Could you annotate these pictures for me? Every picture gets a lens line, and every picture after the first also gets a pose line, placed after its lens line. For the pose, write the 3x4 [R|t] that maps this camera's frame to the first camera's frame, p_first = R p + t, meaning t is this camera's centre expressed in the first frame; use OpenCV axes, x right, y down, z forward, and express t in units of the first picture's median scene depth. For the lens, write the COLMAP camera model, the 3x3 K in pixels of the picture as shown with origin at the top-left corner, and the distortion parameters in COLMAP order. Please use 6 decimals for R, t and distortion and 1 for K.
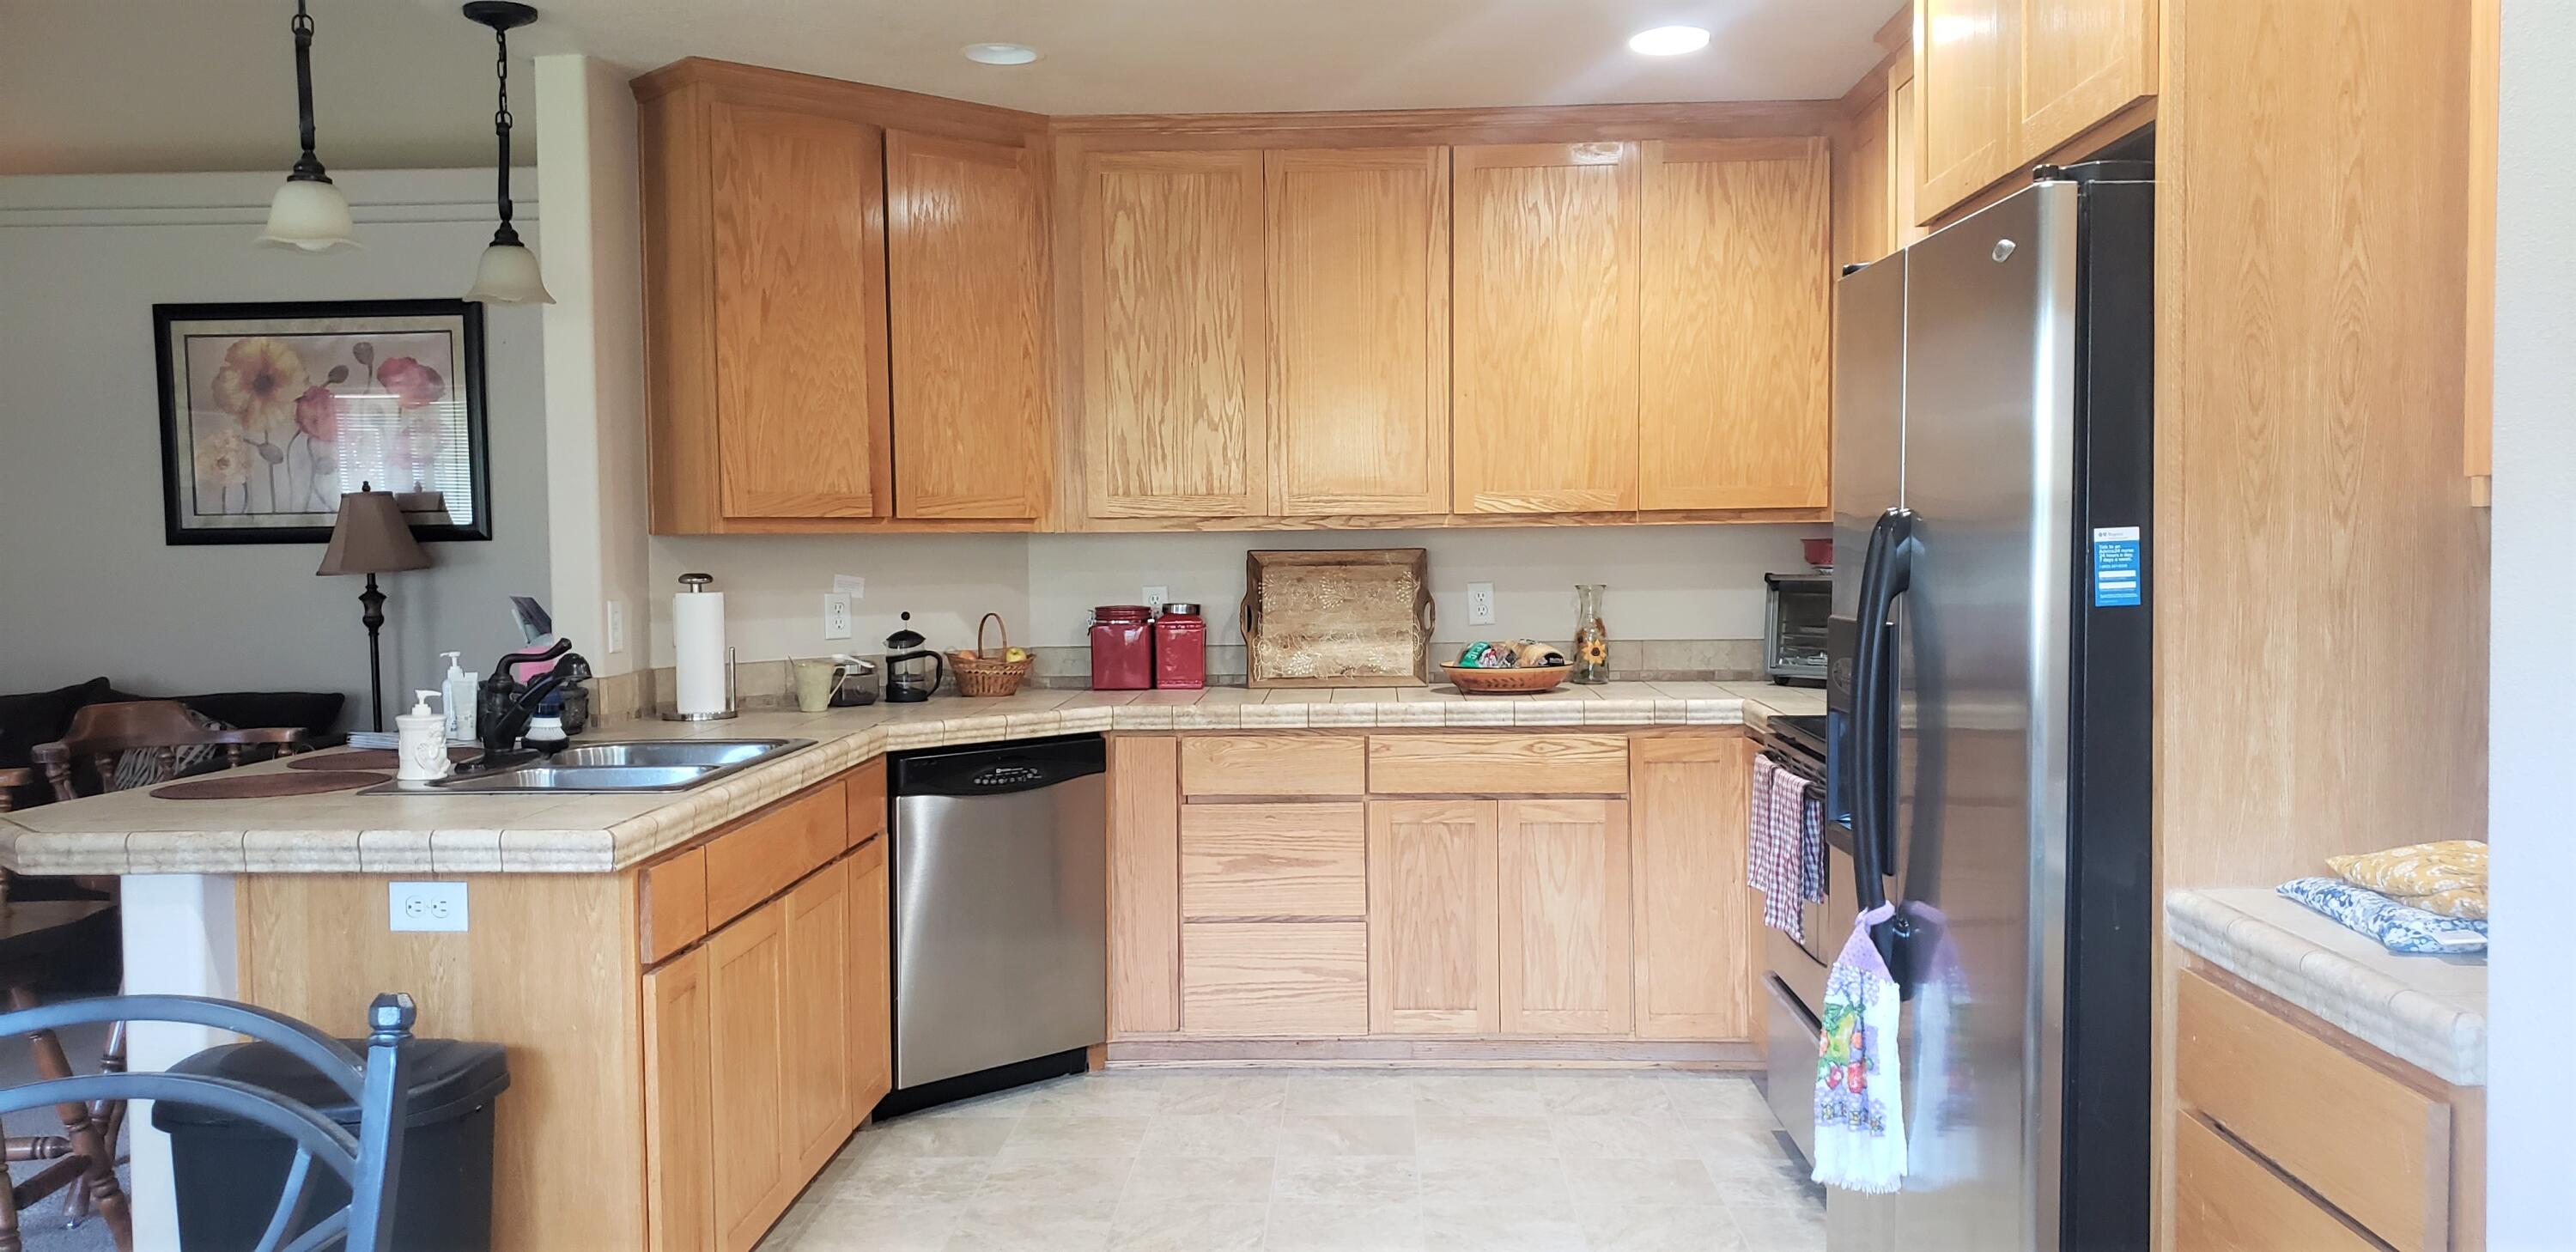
lens RADIAL K [[1990.3, 0, 1246.8], [0, 1990.3, 617.2], [0, 0, 1]] dist [0.101214, -0.251875]
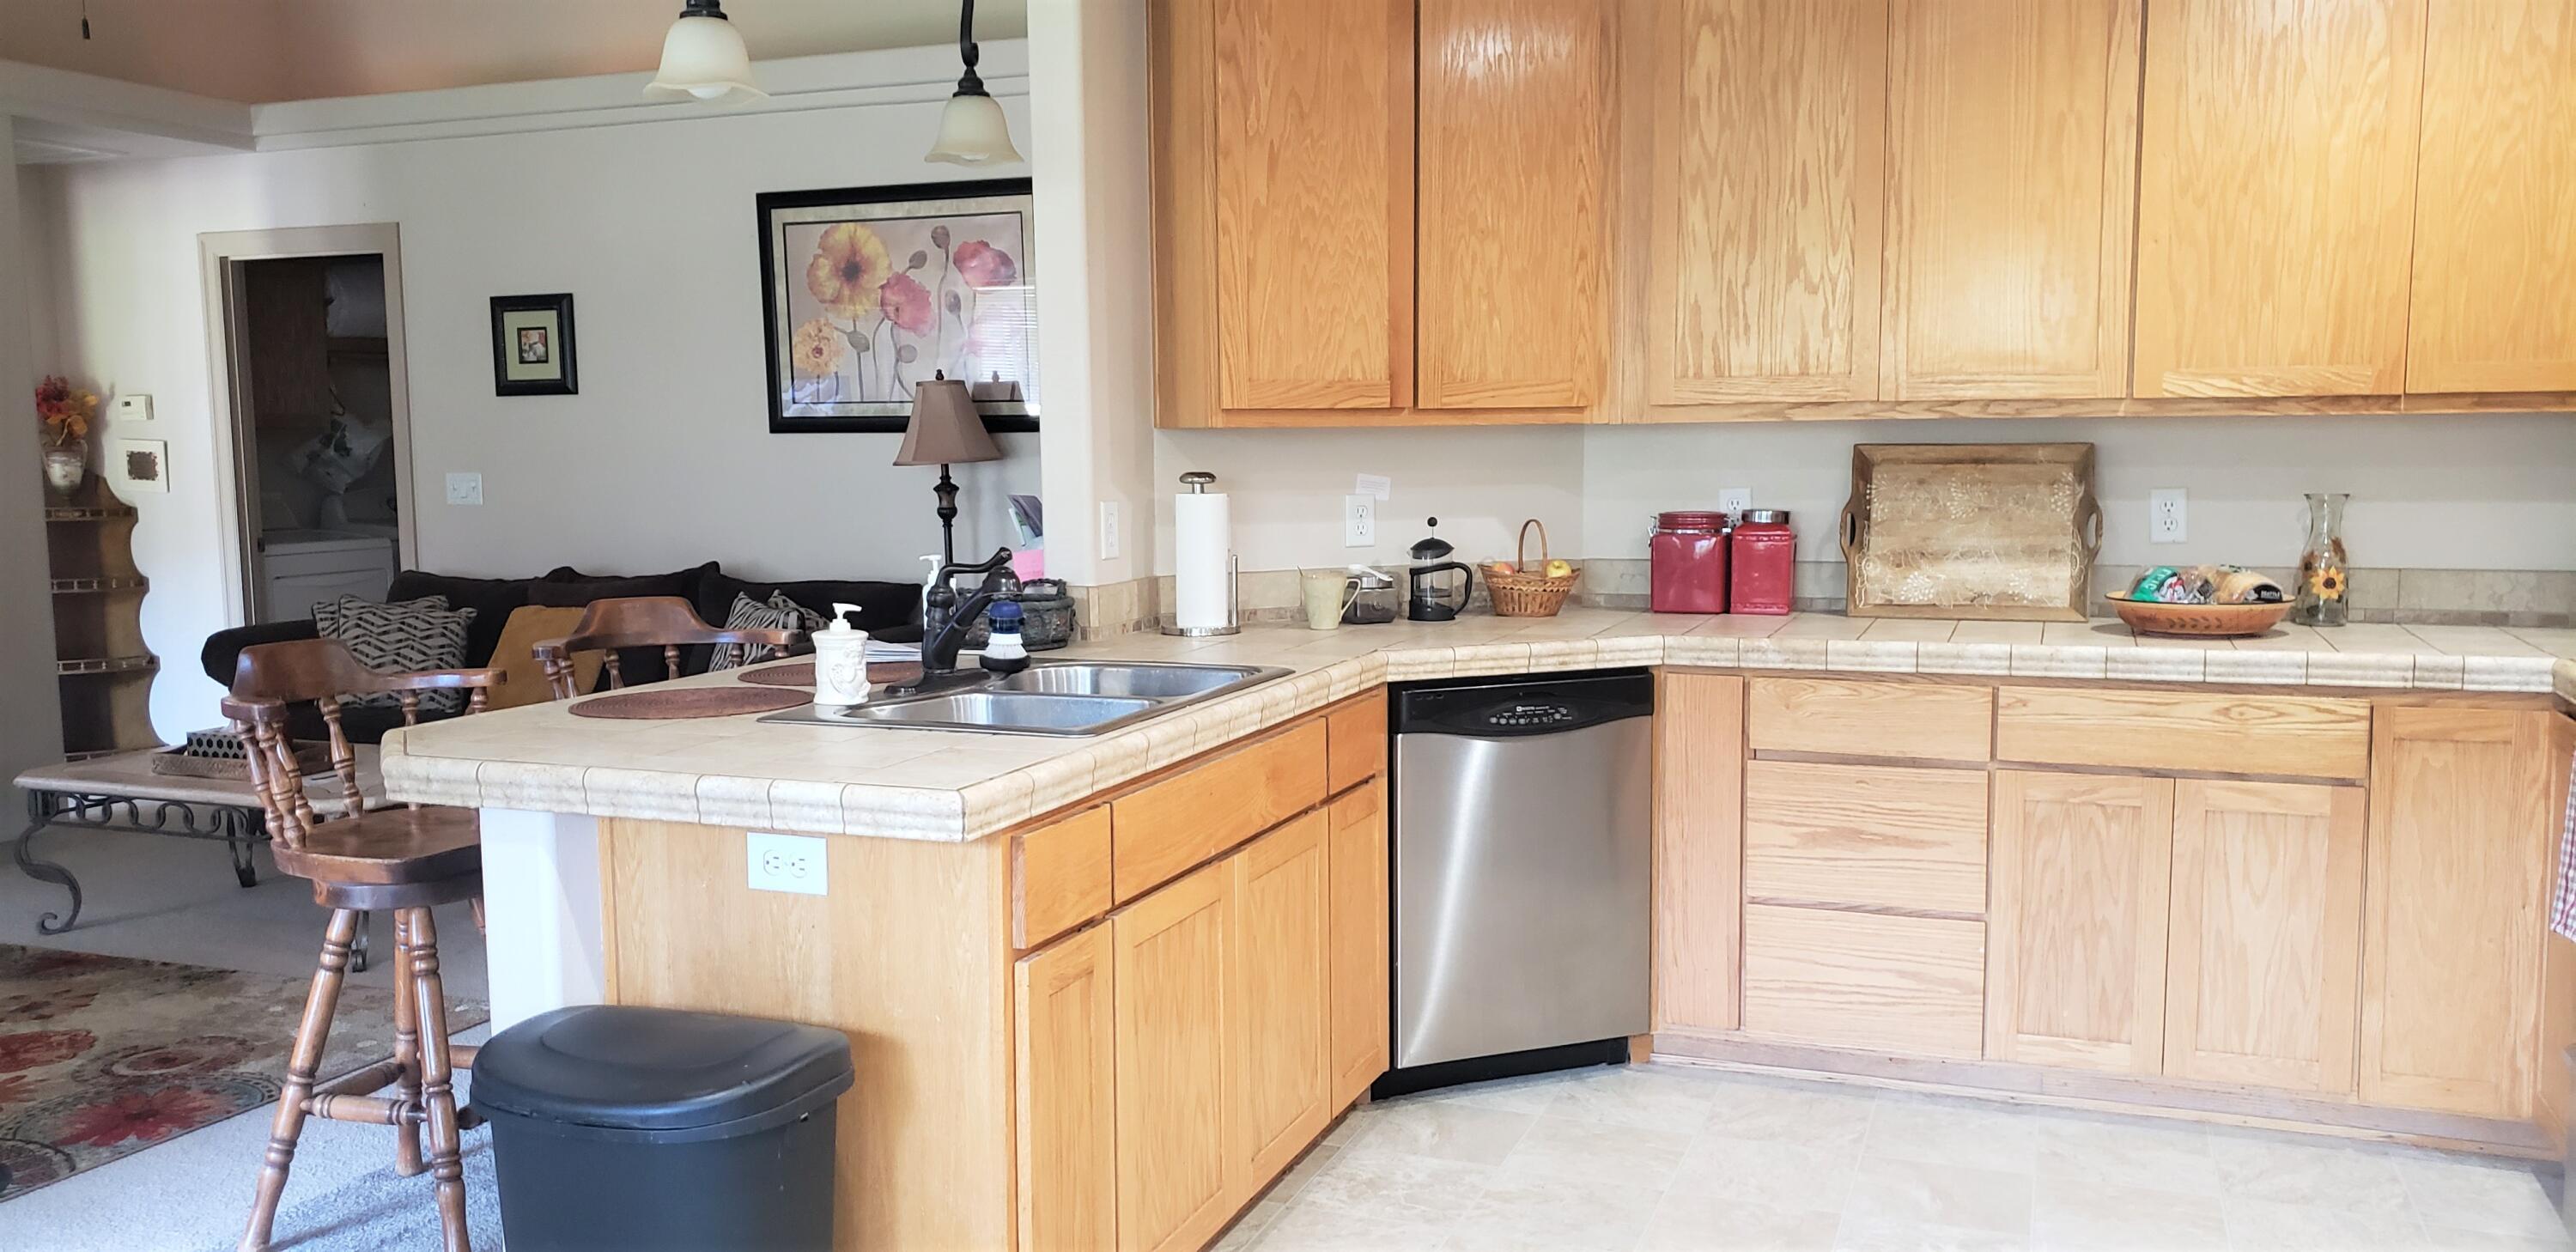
lens RADIAL K [[1957.3, 0, 1286.8], [0, 1957.3, 642.8], [0, 0, 1]] dist [0.016648, -0.006838]
pose [[0.949038, 0.036184, -0.313079, 0.036165], [-0.013669, 0.997178, 0.073814, -0.009812], [0.314866, -0.065773, 0.946854, 0.182139]]
